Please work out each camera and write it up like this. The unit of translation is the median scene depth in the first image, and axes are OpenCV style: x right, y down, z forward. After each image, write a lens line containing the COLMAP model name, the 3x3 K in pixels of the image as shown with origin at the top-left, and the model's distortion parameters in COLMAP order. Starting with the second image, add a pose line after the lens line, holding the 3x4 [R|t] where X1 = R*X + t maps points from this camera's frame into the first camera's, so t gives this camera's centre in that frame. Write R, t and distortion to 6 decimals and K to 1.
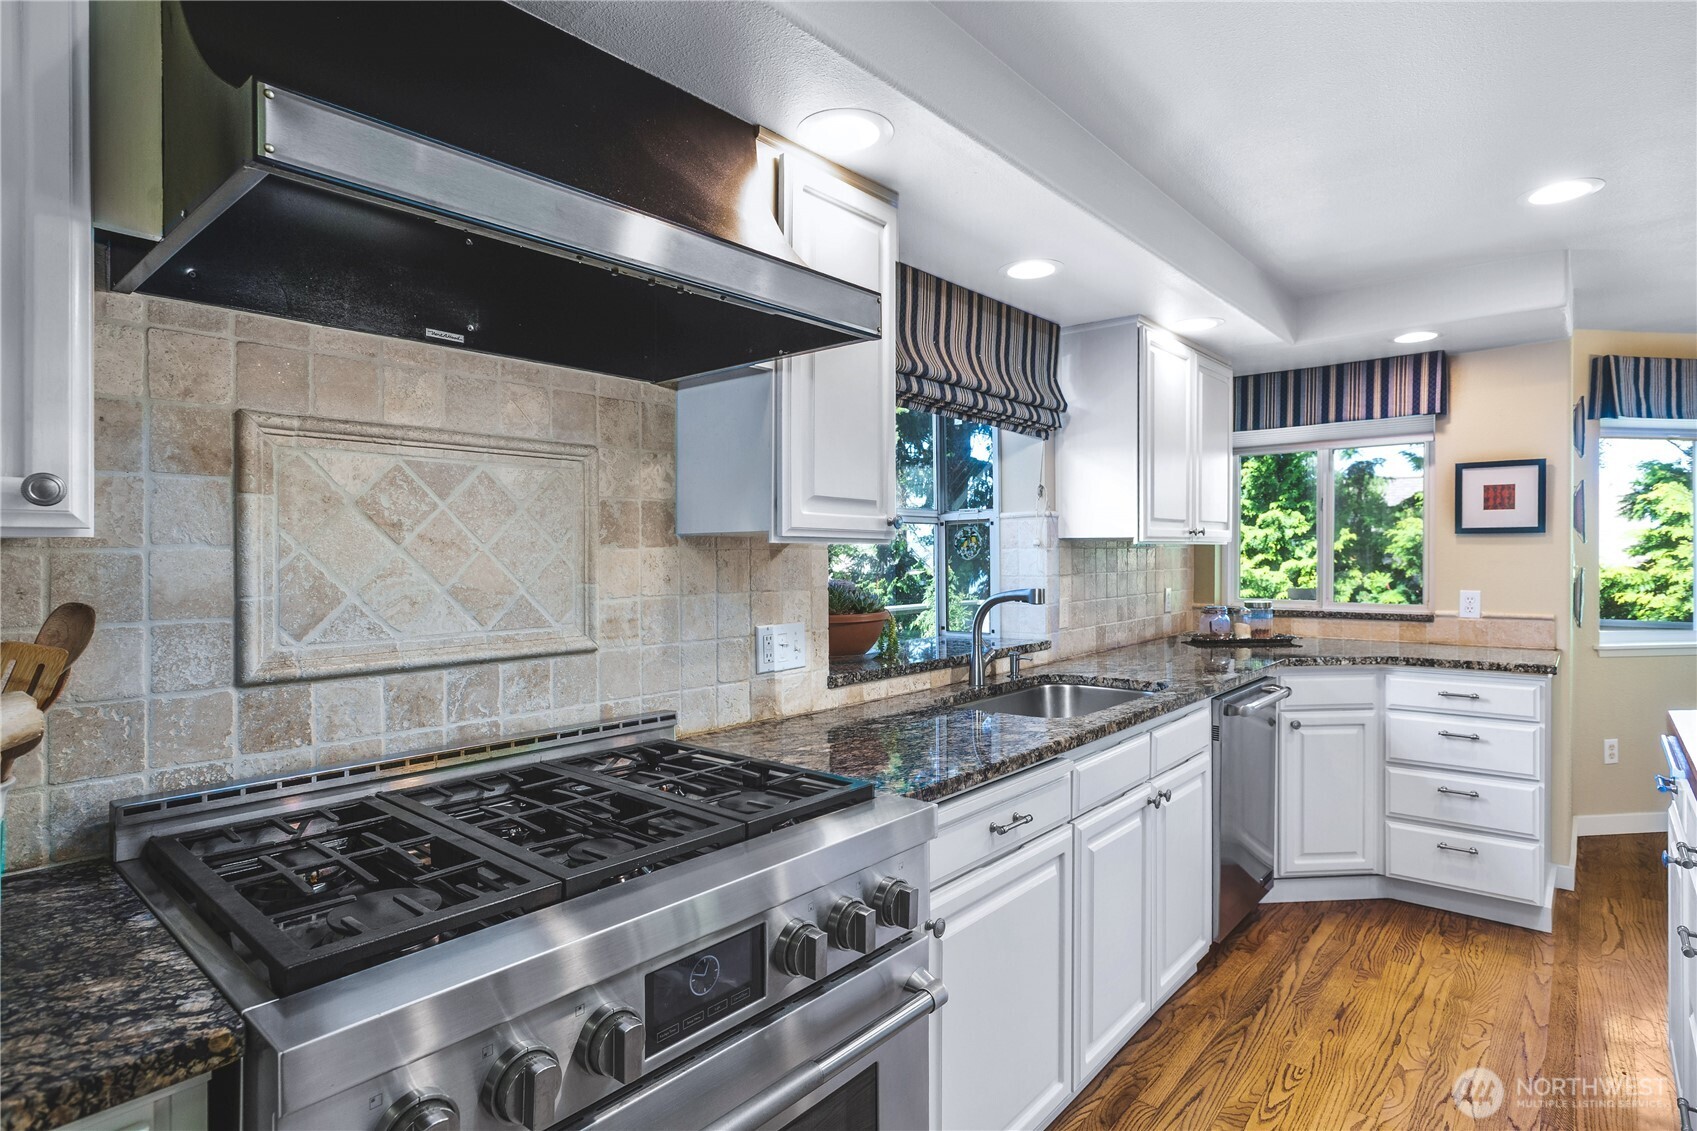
lens RADIAL K [[863.7, 0, 848.5], [0, 863.7, 565.5], [0, 0, 1]] dist [-0.000463, 0.015547]
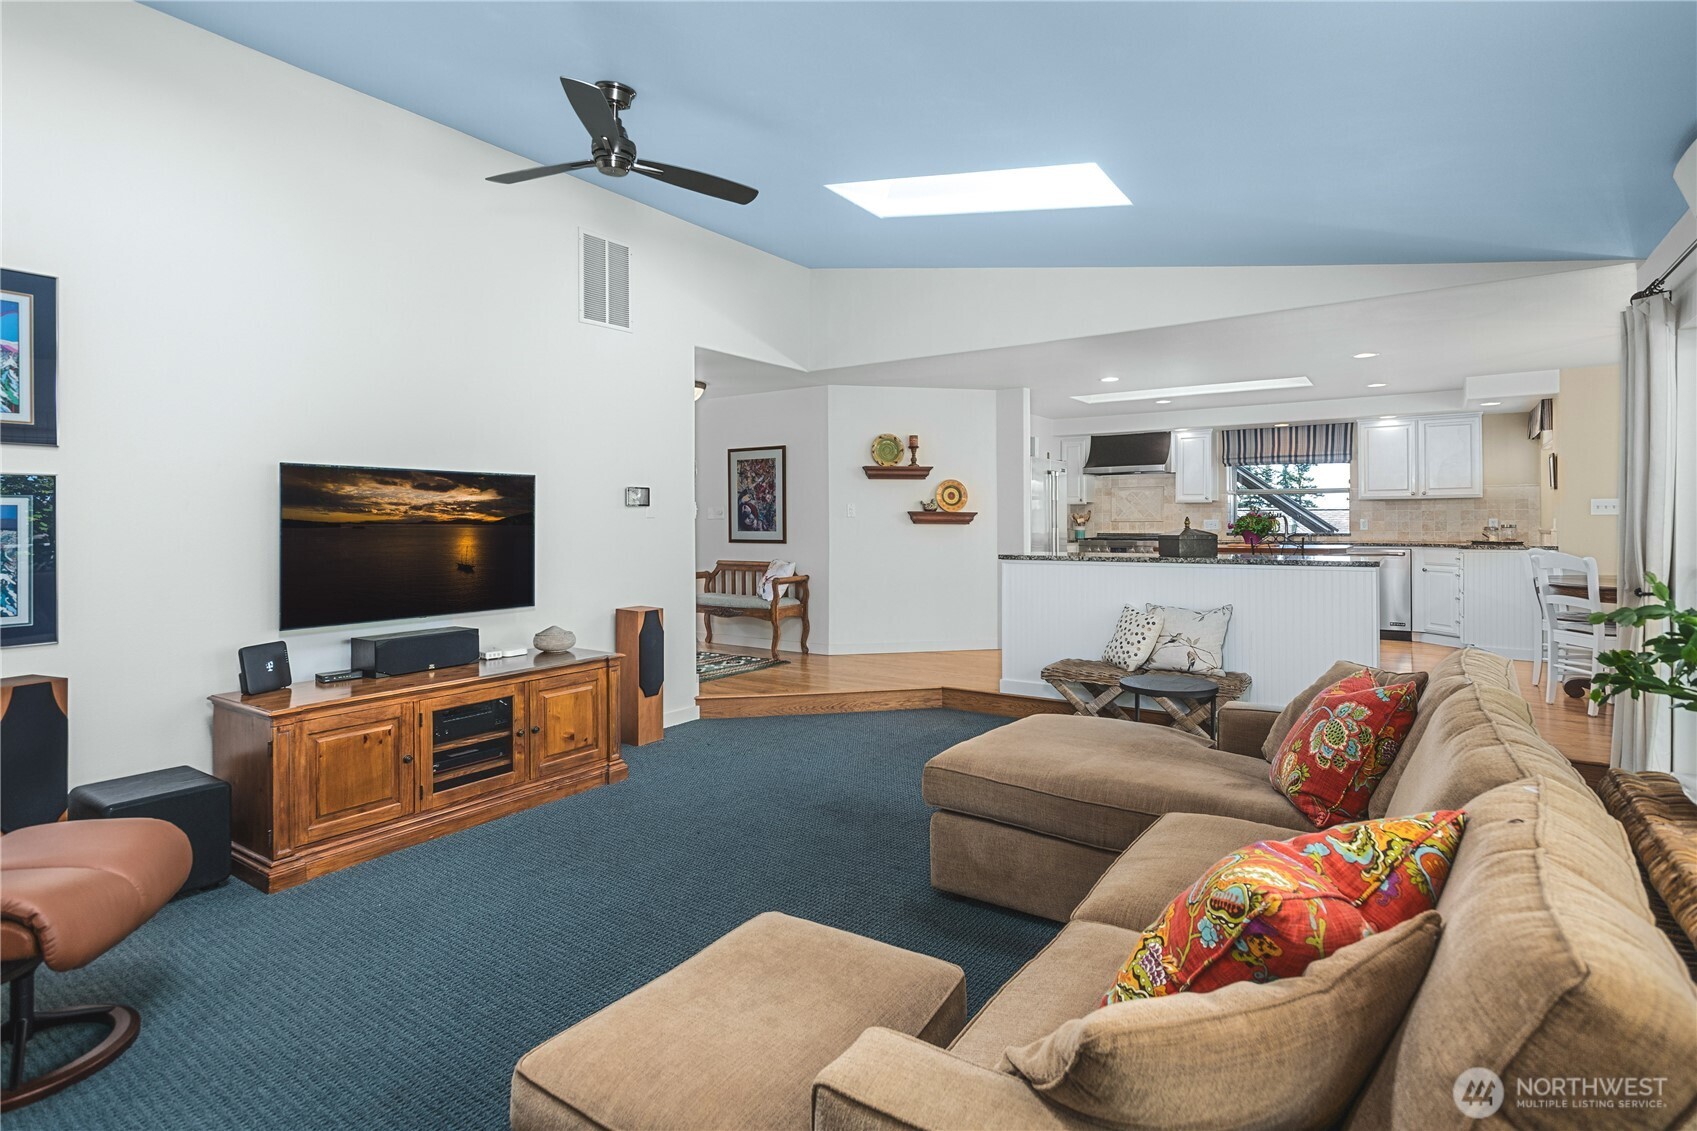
lens RADIAL K [[857.3, 0, 851.3], [0, 857.3, 520.5], [0, 0, 1]] dist [0.000735, 0.002244]
pose [[0.109707, 0.007805, -0.993933, 2.656168], [-0.008488, 0.999940, 0.006915, 0.035751], [0.993928, 0.007678, 0.109767, -0.876085]]
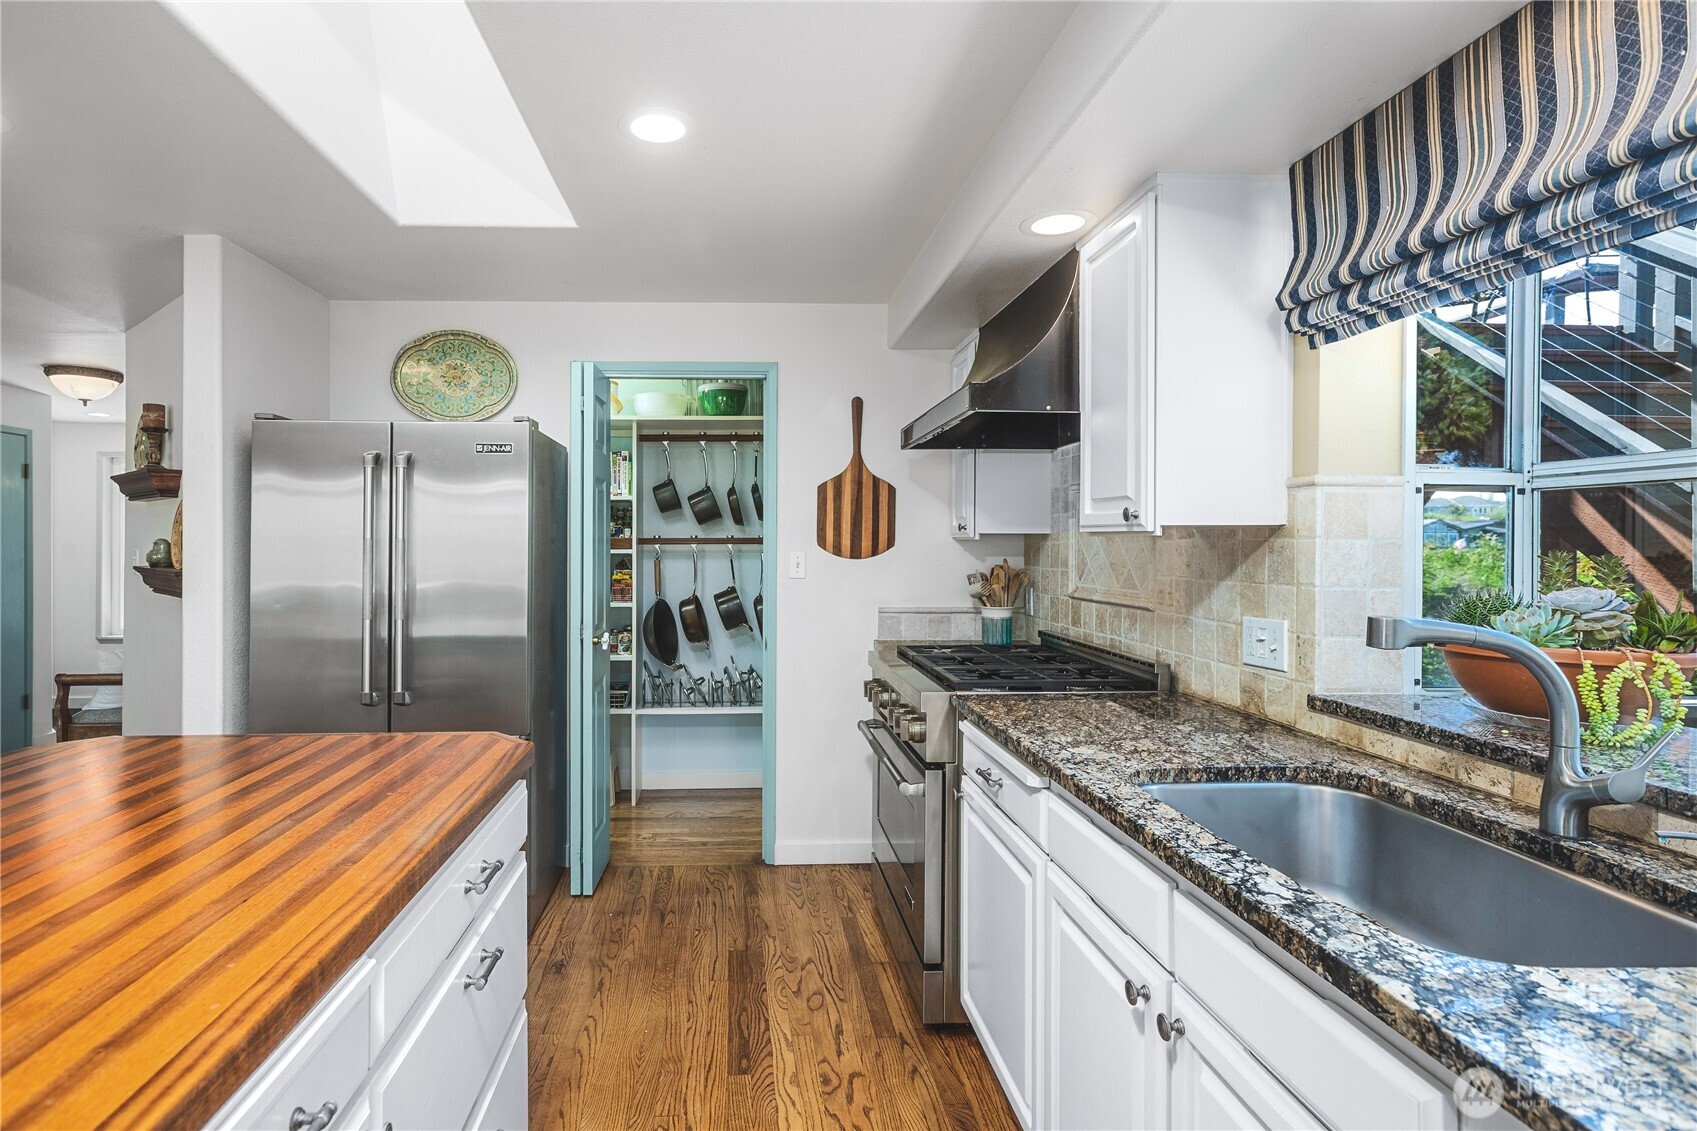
lens RADIAL K [[851.6, 0, 773.3], [0, 851.6, 549.6], [0, 0, 1]] dist [0.000246, 0.001400]
pose [[-0.723647, 0.013106, -0.690046, 0.596916], [-0.000983, 0.999799, 0.020020, -0.016547], [0.690169, 0.015166, -0.723489, 0.816428]]
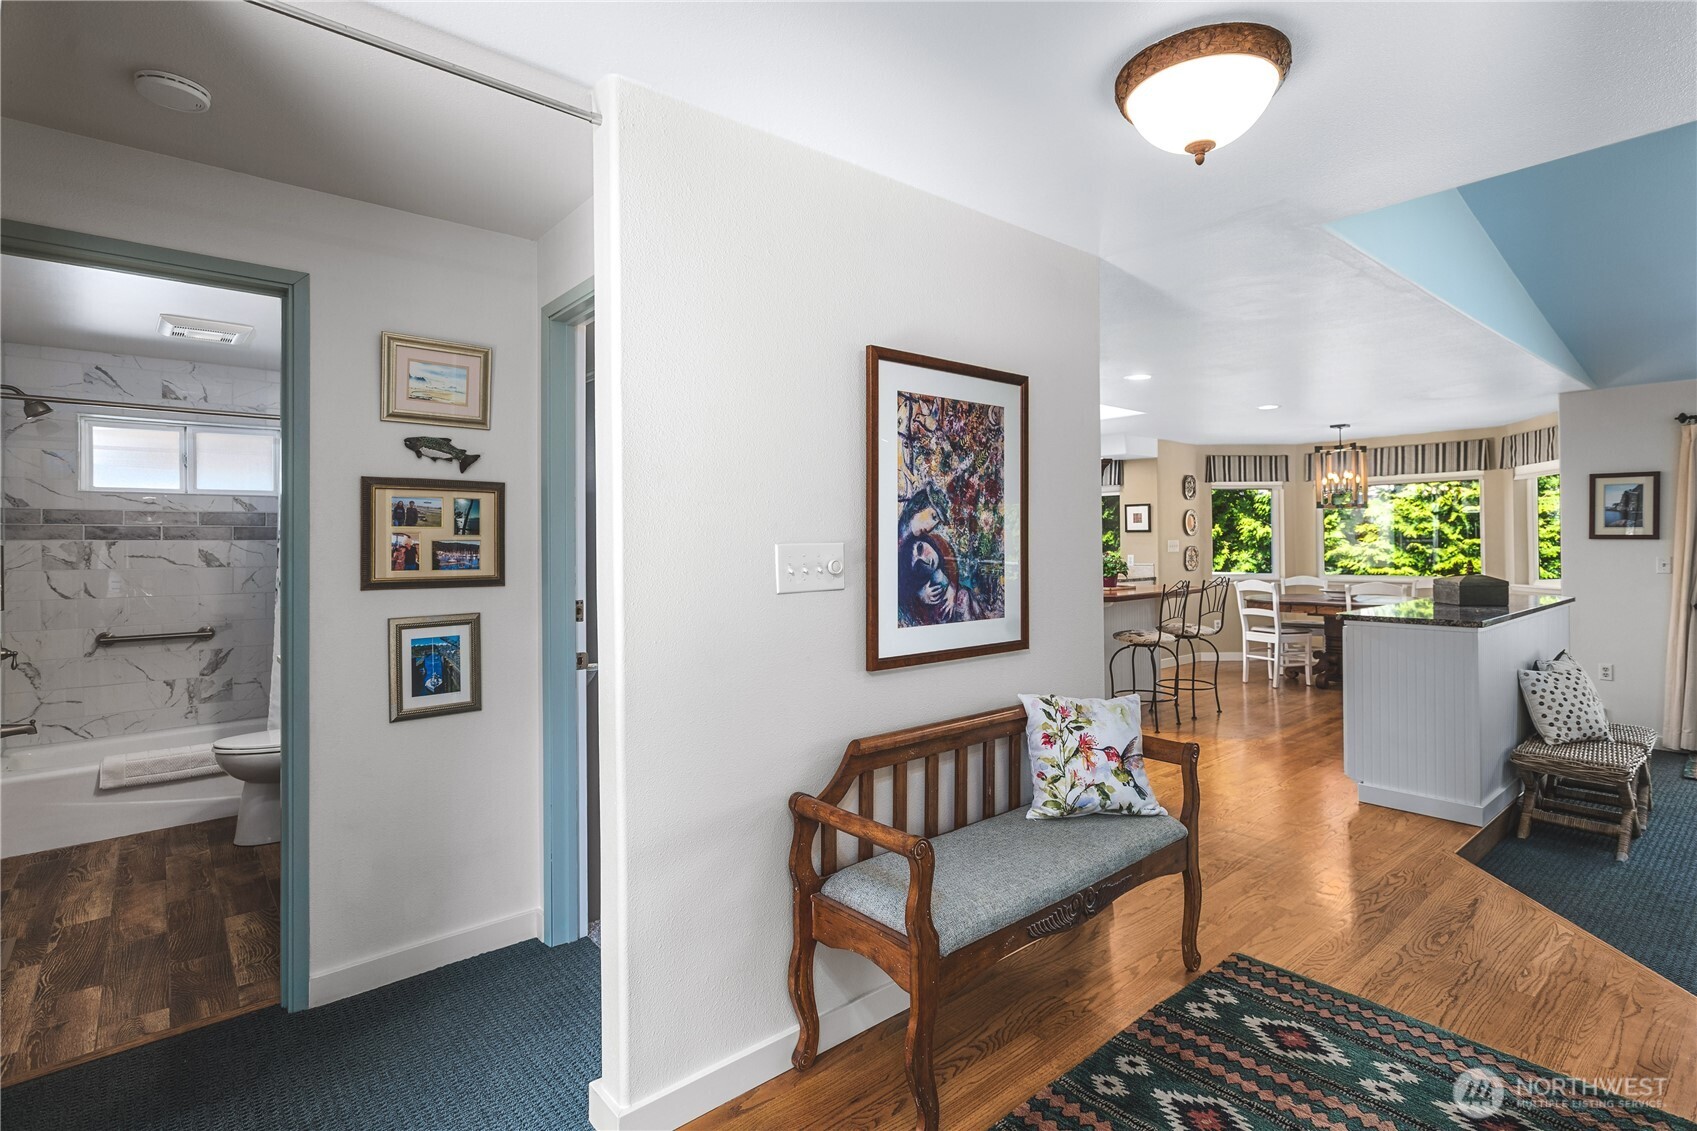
lens RADIAL K [[842.2, 0, 851.0], [0, 842.2, 530.2], [0, 0, 1]] dist [-0.023087, 0.018315]
pose [[0.987216, -0.002431, -0.159367, 0.319019], [-0.001524, 0.999694, -0.024691, 0.020226], [0.159378, 0.024618, 0.986911, -1.630049]]
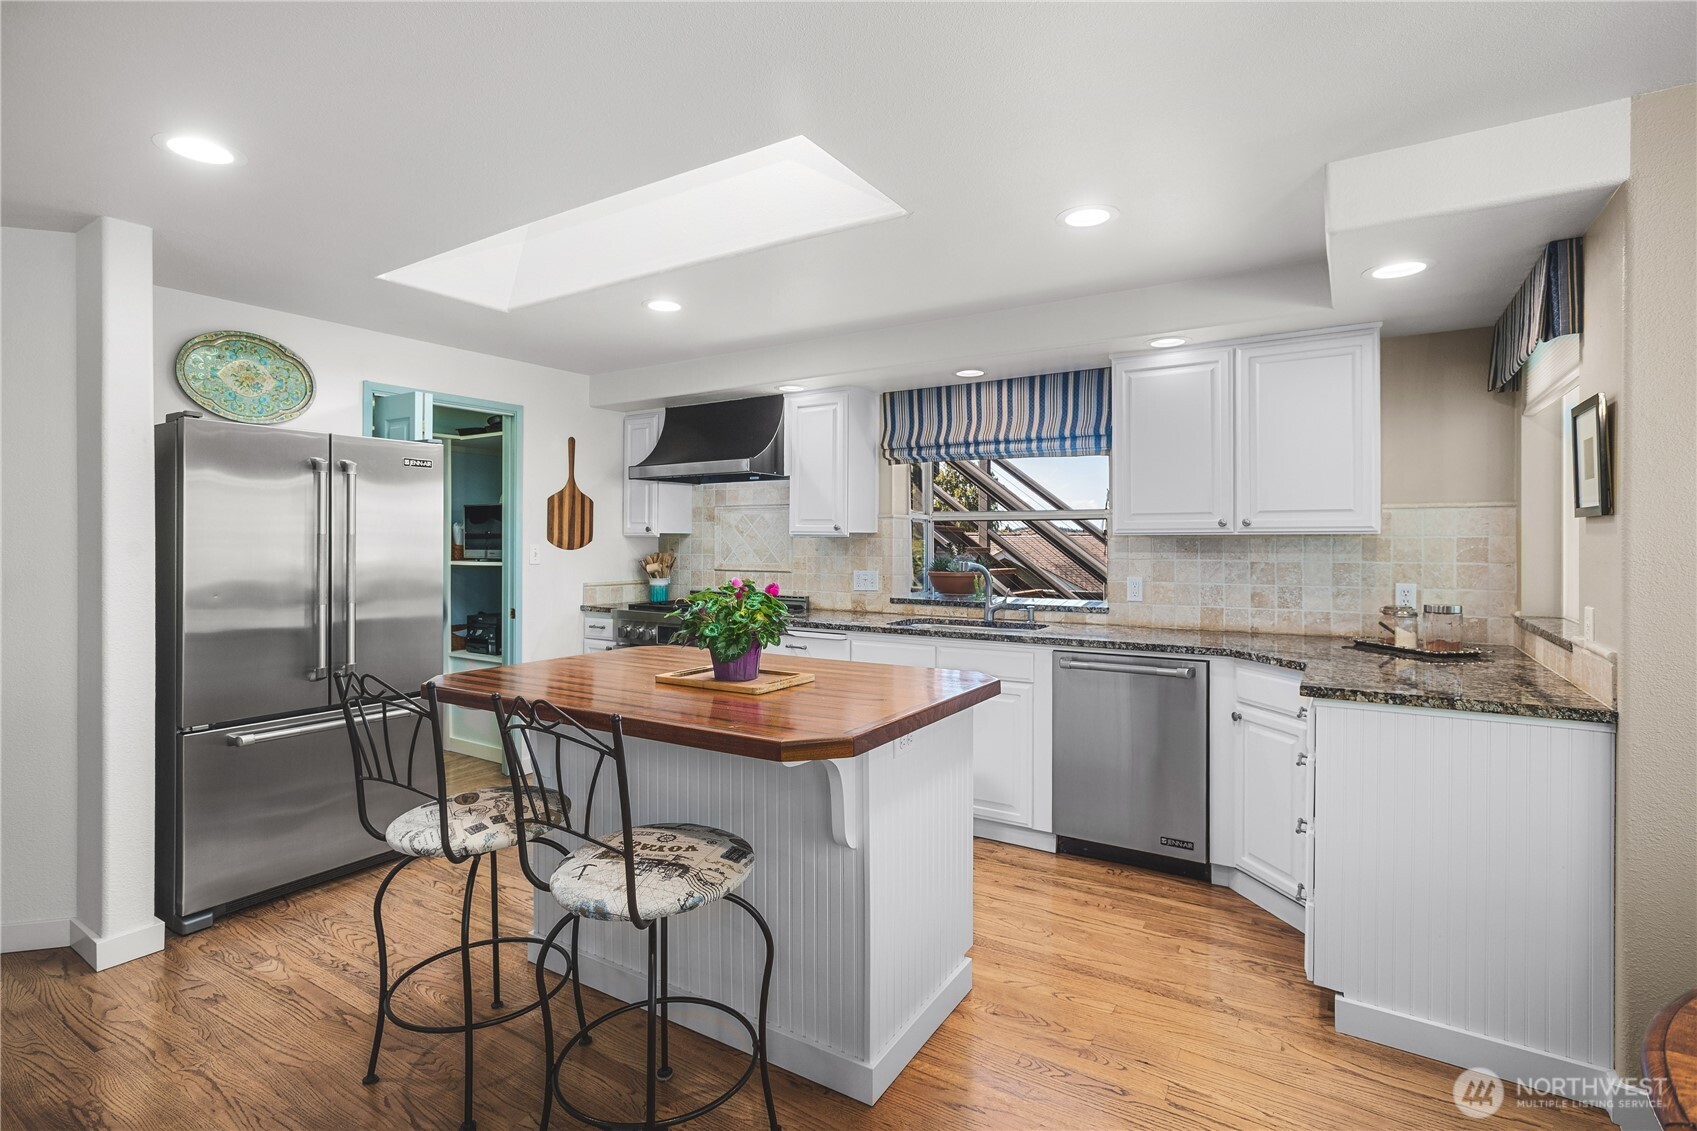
lens RADIAL K [[813.5, 0, 861.1], [0, 813.5, 543.6], [0, 0, 1]] dist [-0.000225, 0.000421]
pose [[0.155815, 0.012313, -0.987710, 1.294192], [-0.013944, 0.999850, 0.010265, -0.017114], [0.987688, 0.012174, 0.155963, 0.406482]]
